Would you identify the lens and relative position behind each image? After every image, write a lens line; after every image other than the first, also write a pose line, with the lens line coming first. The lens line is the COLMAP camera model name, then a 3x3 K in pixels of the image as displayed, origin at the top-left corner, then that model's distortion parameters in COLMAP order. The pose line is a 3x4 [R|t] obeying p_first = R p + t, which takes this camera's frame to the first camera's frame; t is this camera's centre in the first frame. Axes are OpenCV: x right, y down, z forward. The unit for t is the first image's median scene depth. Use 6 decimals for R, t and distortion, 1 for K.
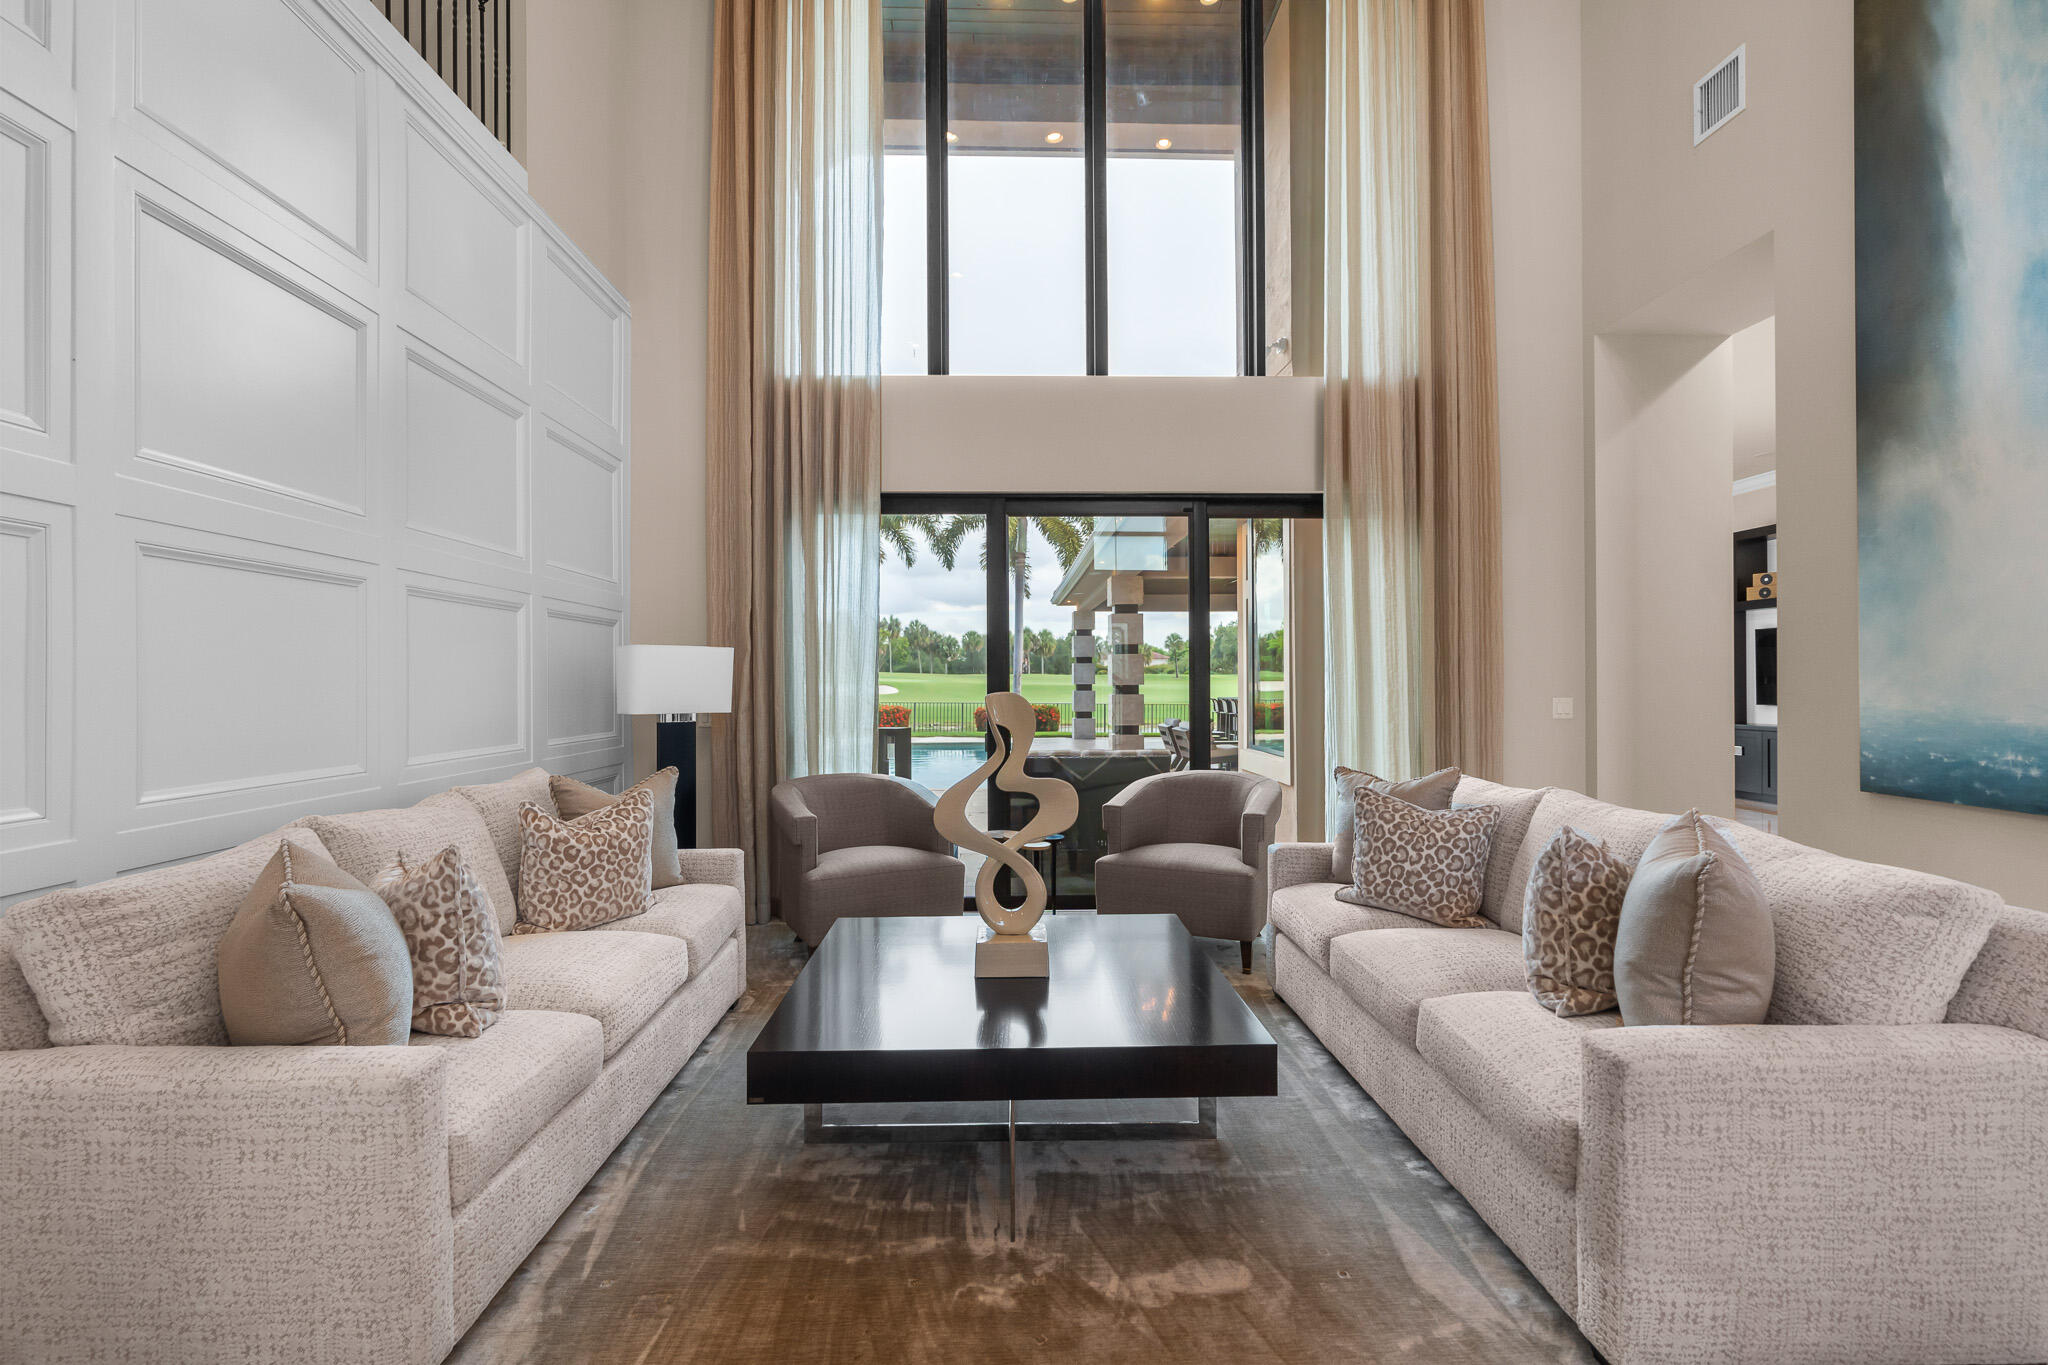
lens RADIAL K [[924.2, 0, 1020.5], [0, 924.2, 681.3], [0, 0, 1]] dist [-0.010117, 0.004738]
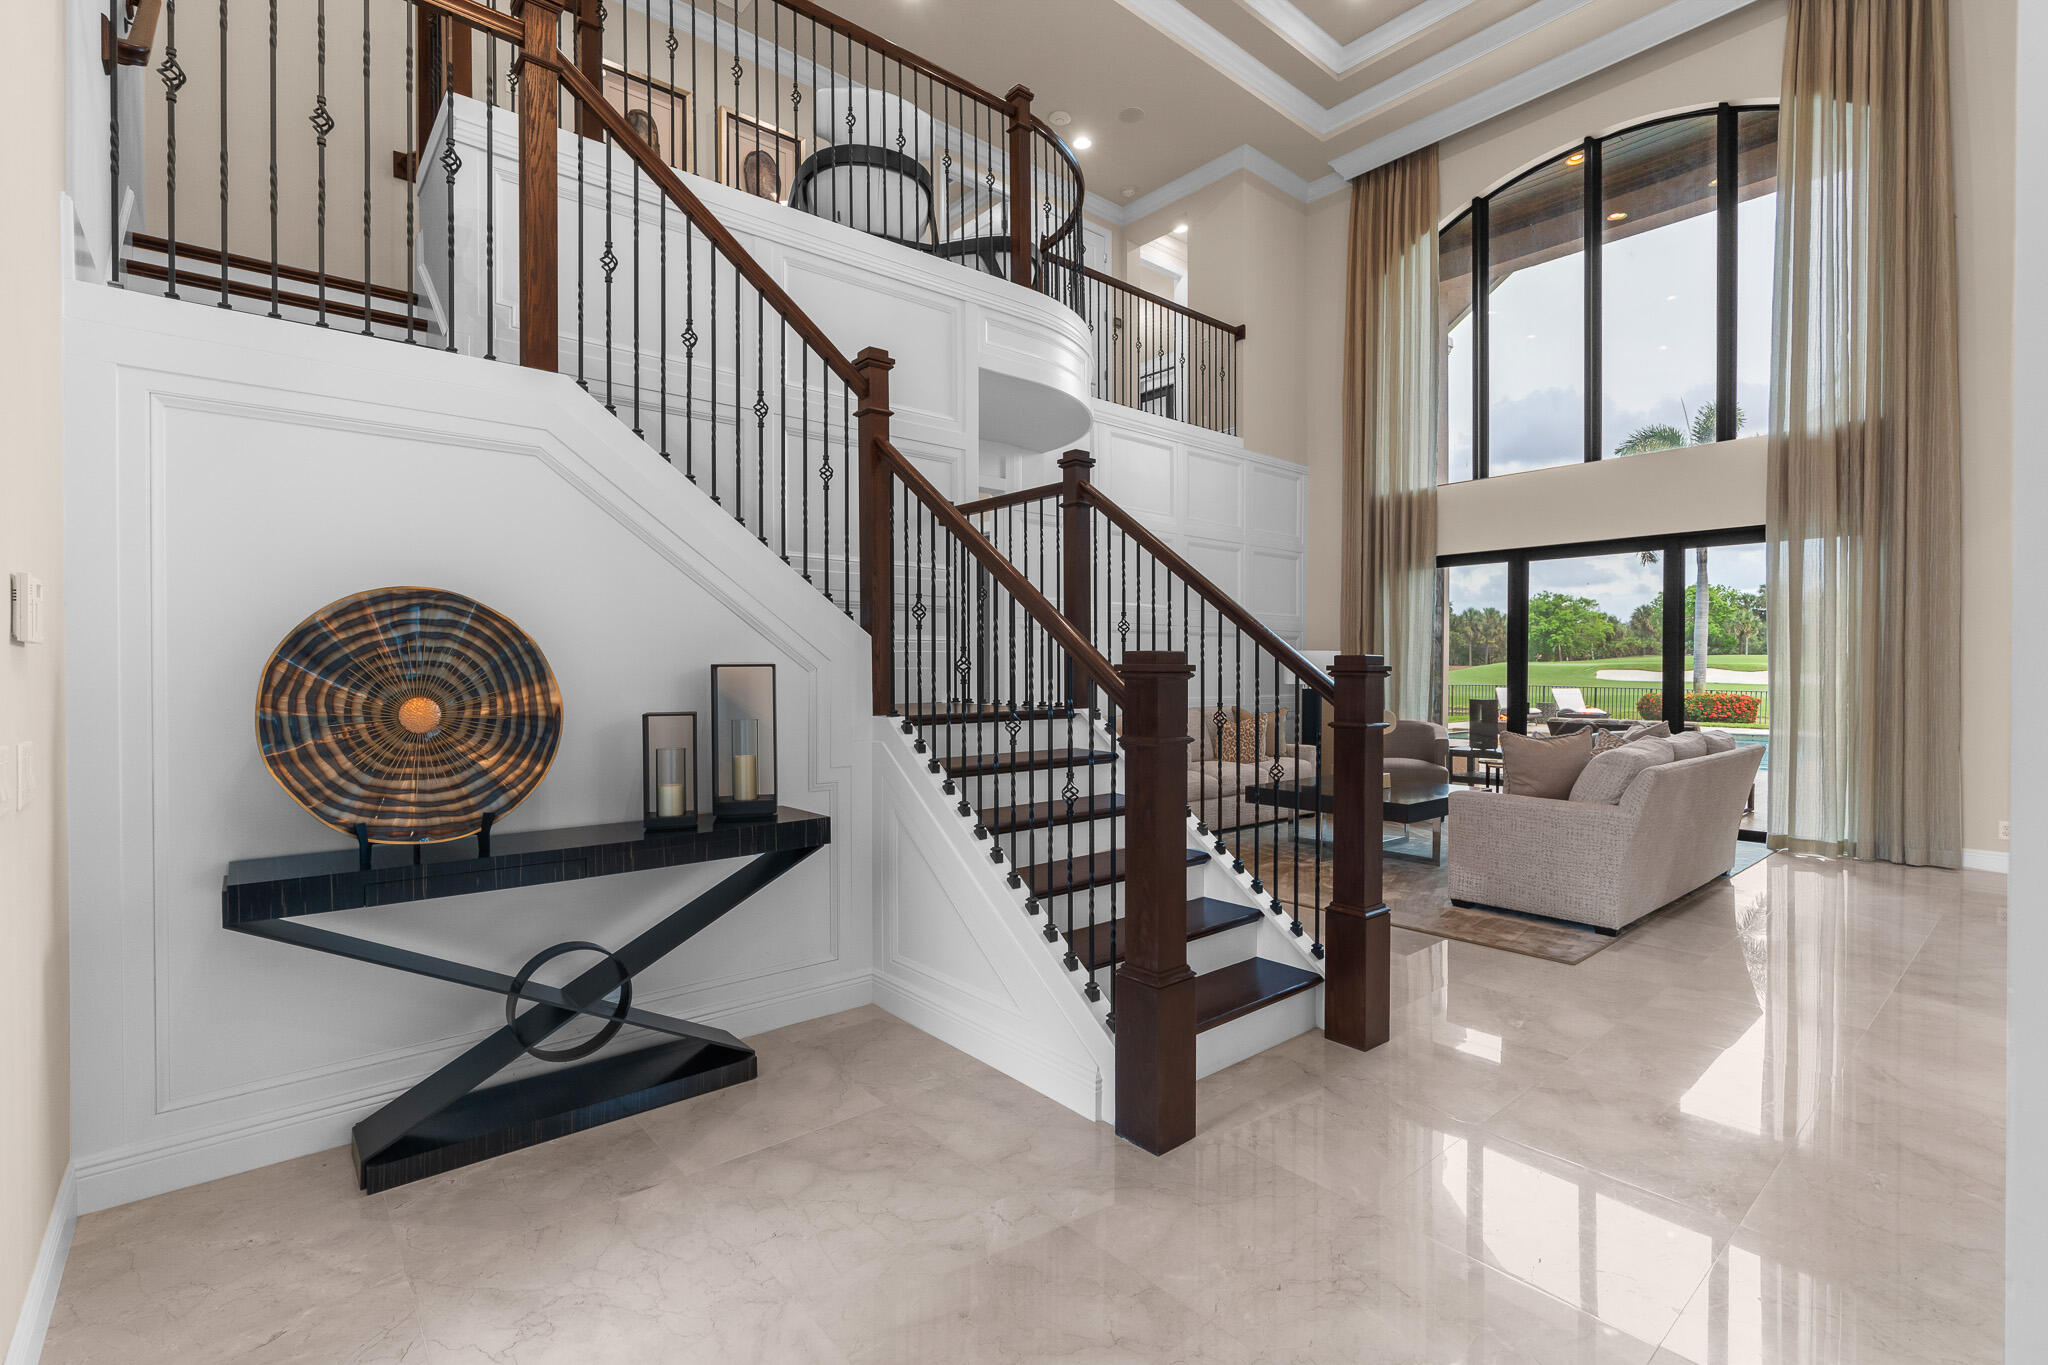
lens RADIAL K [[921.9, 0, 1020.2], [0, 921.9, 679.1], [0, 0, 1]] dist [-0.010832, 0.004458]
pose [[0.625142, 0.011914, -0.780420, 1.039396], [-0.001414, 0.999899, 0.014131, -0.004320], [0.780510, -0.007730, 0.625096, -0.974736]]
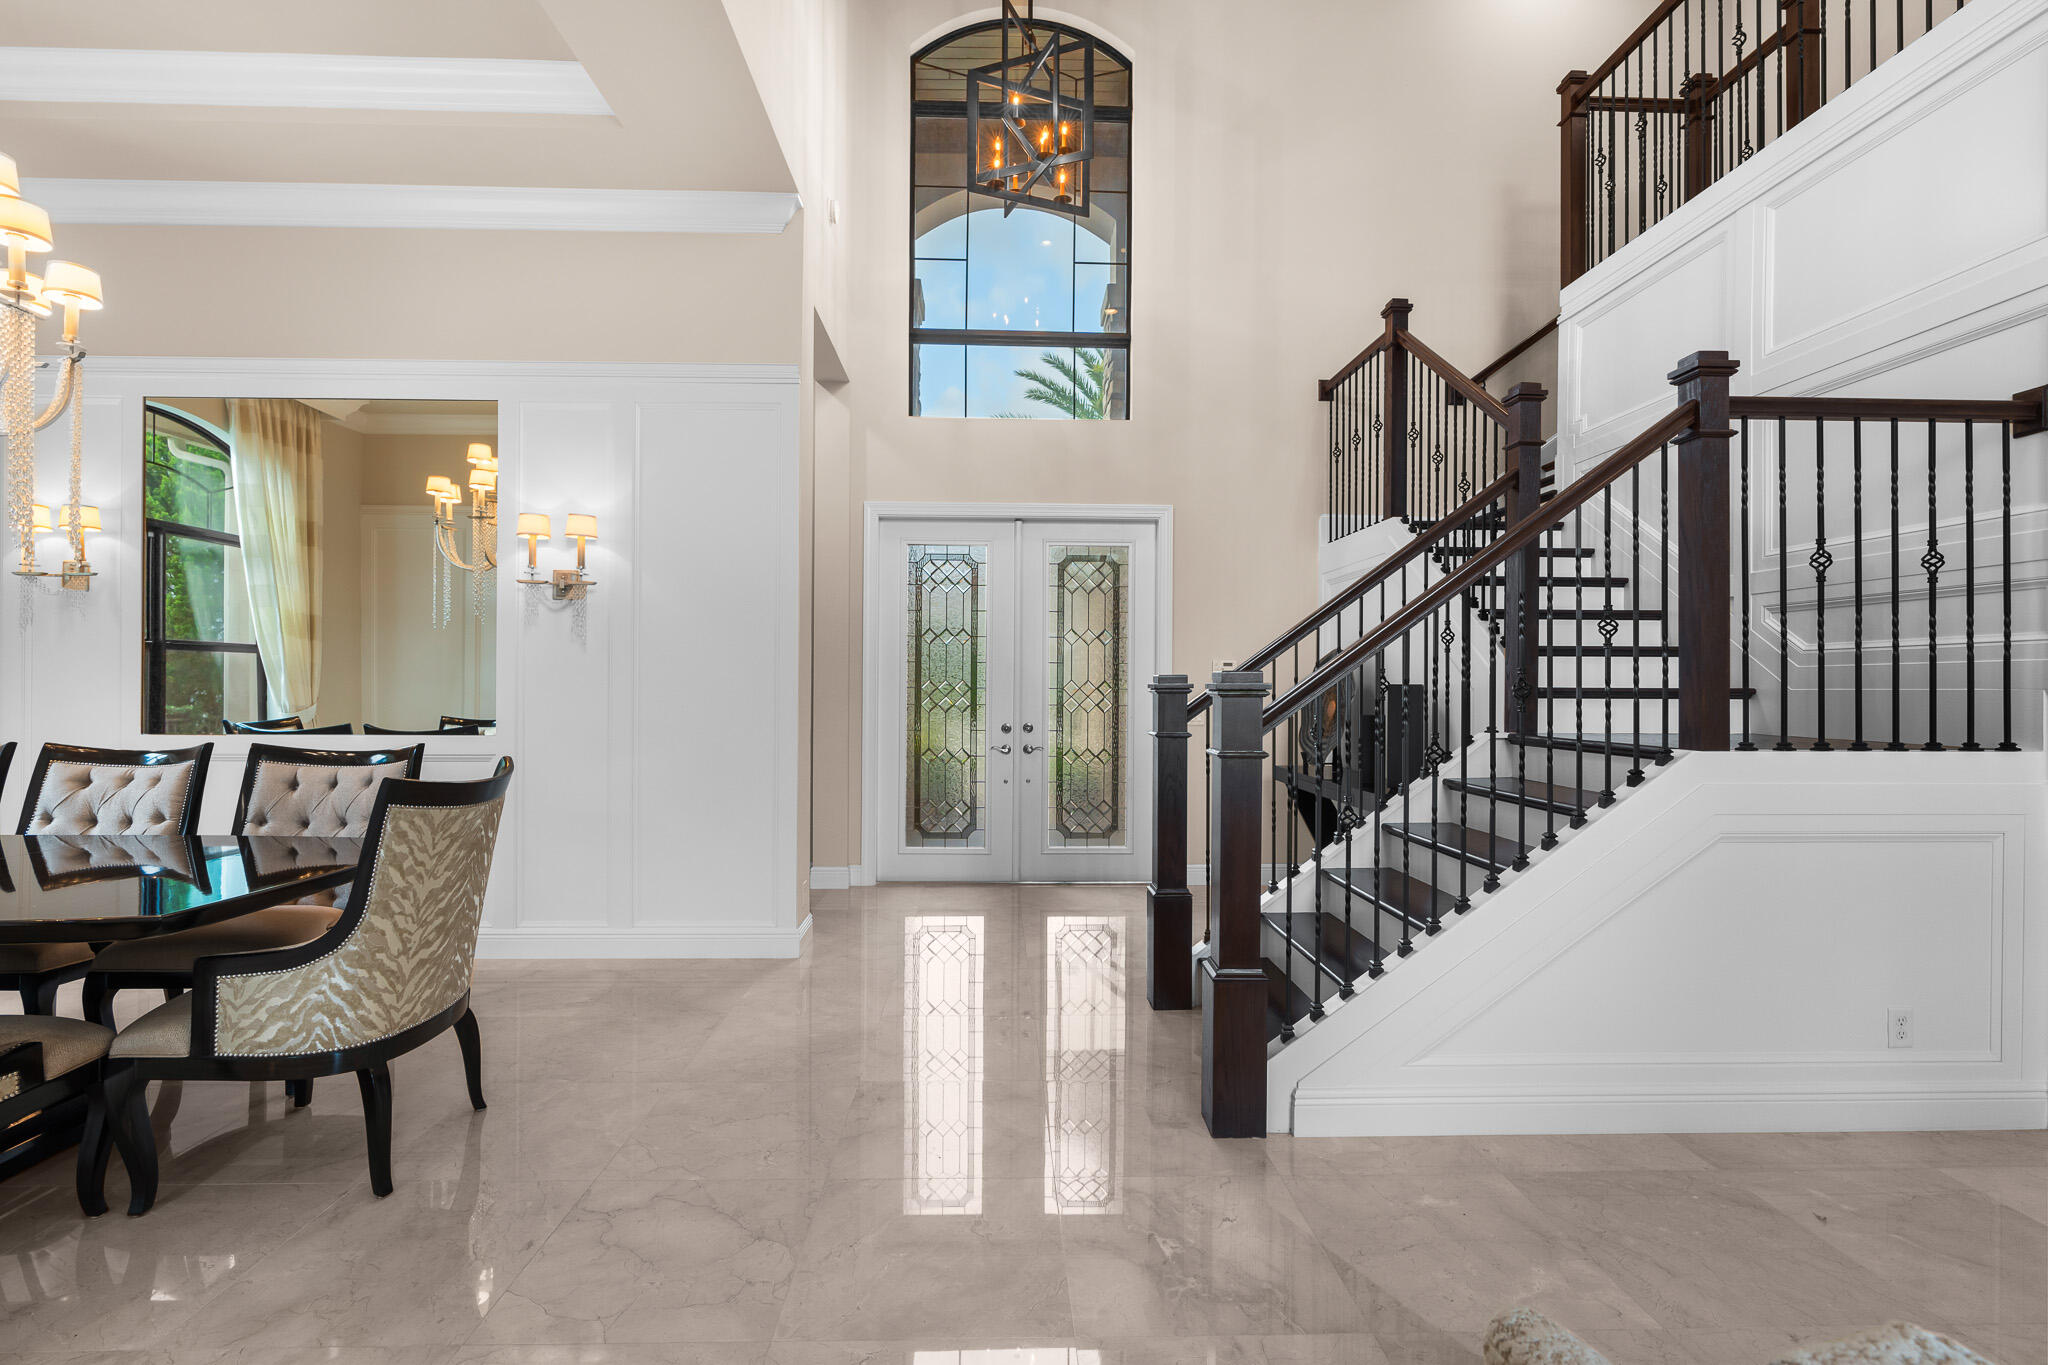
lens RADIAL K [[924.2, 0, 1020.5], [0, 924.2, 681.3], [0, 0, 1]] dist [-0.010117, 0.004738]
pose [[-0.999985, -0.002755, -0.004771, 0.706259], [-0.002730, 0.999983, -0.005119, -0.001426], [0.004785, -0.005106, -0.999976, 0.704504]]
